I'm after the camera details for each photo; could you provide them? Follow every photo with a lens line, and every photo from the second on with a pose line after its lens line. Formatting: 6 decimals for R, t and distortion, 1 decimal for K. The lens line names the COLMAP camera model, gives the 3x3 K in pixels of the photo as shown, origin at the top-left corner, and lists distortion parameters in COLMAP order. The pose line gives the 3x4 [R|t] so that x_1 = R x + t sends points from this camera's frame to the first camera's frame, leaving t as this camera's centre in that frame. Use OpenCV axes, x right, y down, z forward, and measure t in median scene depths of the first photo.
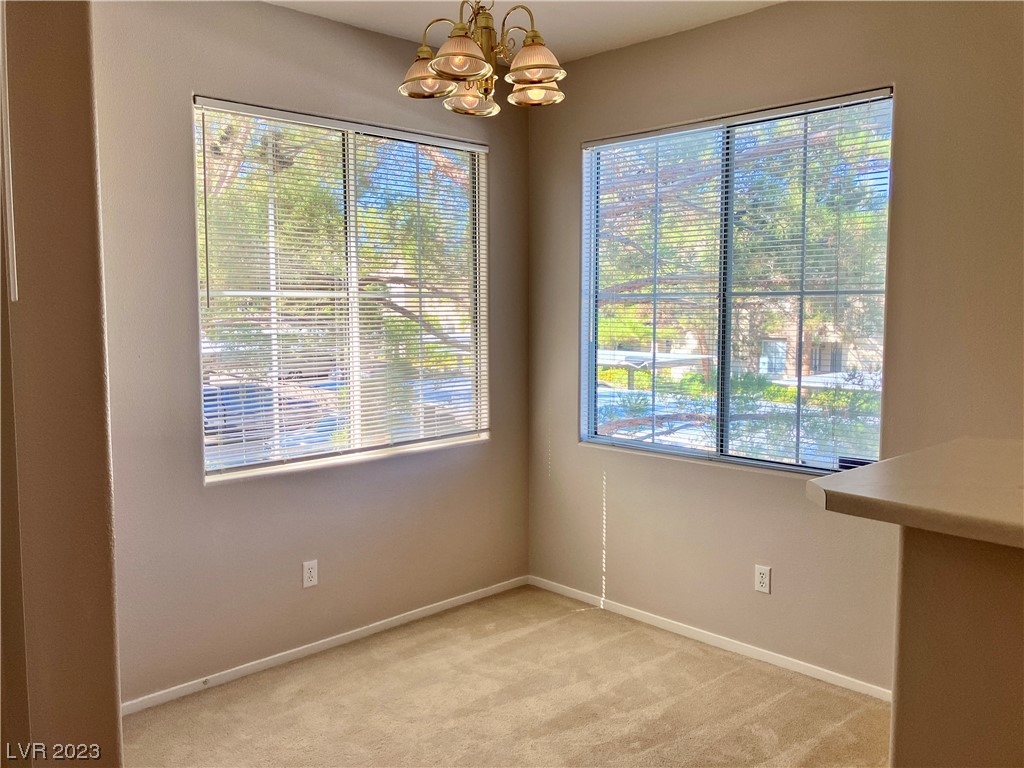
lens RADIAL K [[835.6, 0, 499.4], [0, 835.6, 380.8], [0, 0, 1]] dist [-0.000261, 0.001401]
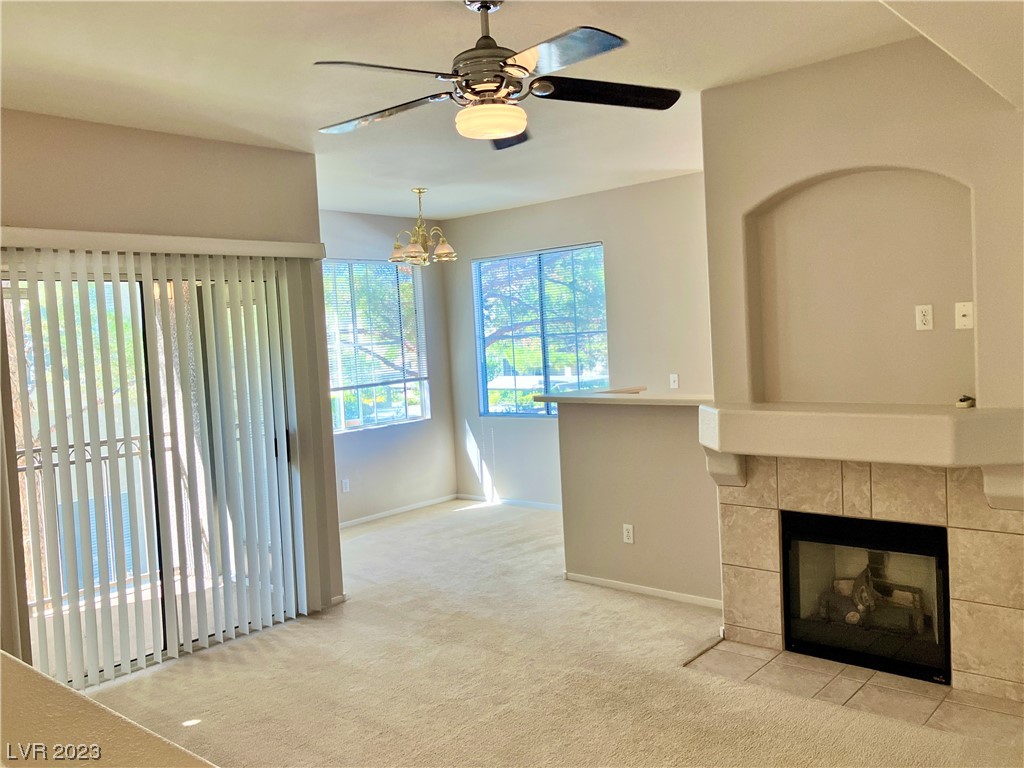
lens RADIAL K [[861.1, 0, 508.8], [0, 861.1, 389.5], [0, 0, 1]] dist [0.002244, -0.004209]
pose [[0.993308, -0.059946, 0.098722, -0.029580], [0.062839, 0.997673, -0.026463, 0.080984], [-0.096906, 0.032489, 0.994763, -1.060175]]
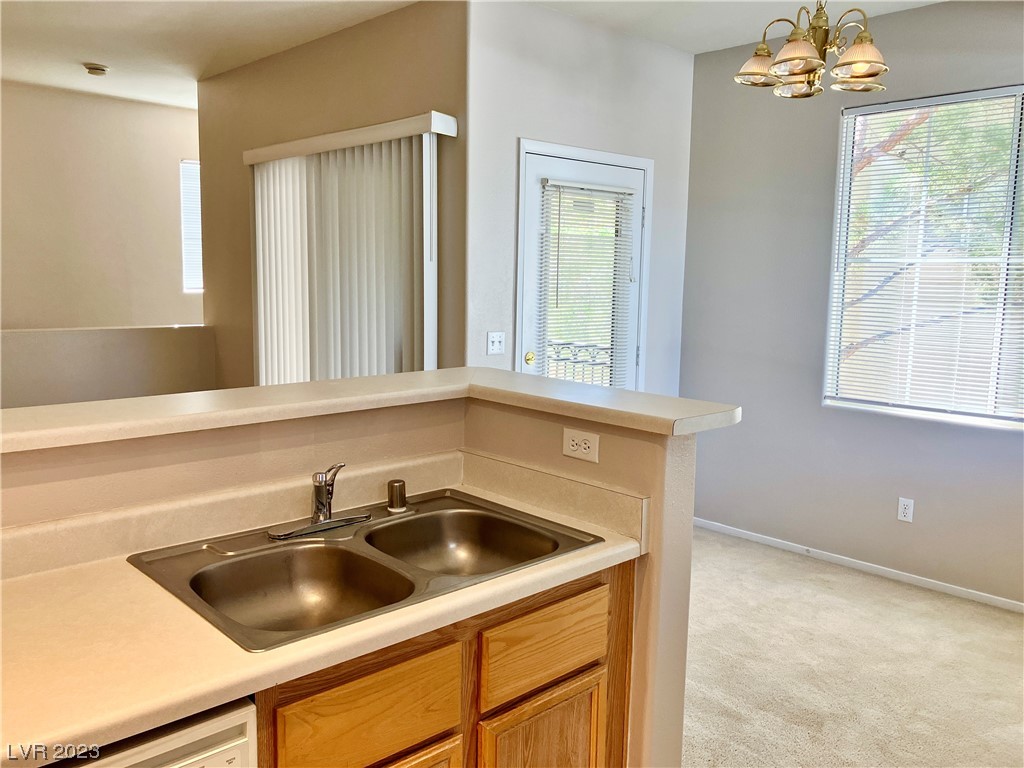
lens RADIAL K [[861.1, 0, 508.8], [0, 861.1, 389.5], [0, 0, 1]] dist [0.002244, -0.004209]
pose [[0.000897, 0.142118, -0.989849, 0.896029], [-0.106895, 0.984192, 0.141209, -0.035926], [0.994270, 0.105683, 0.016075, 0.429430]]
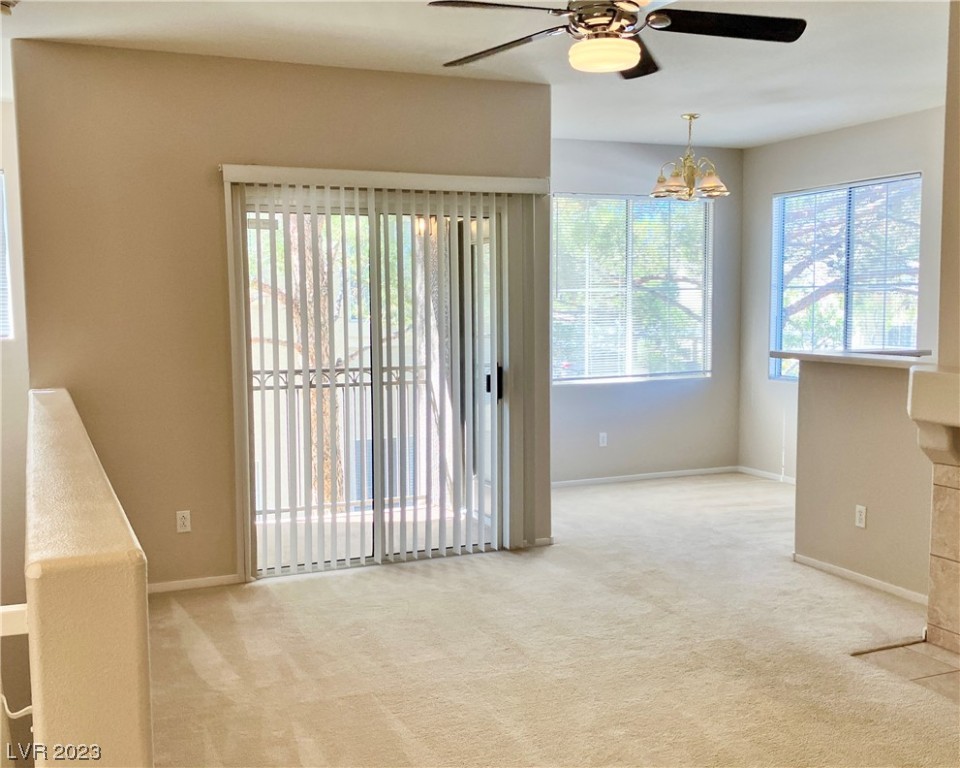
lens RADIAL K [[1013.4, 0, 480.2], [0, 1013.4, 412.4], [0, 0, 1]] dist [0.006722, -0.016660]
pose [[0.941932, 0.029112, -0.334538, 0.268194], [-0.023497, 0.999507, 0.020821, 0.128650], [0.334979, -0.011751, 0.942152, -1.210748]]
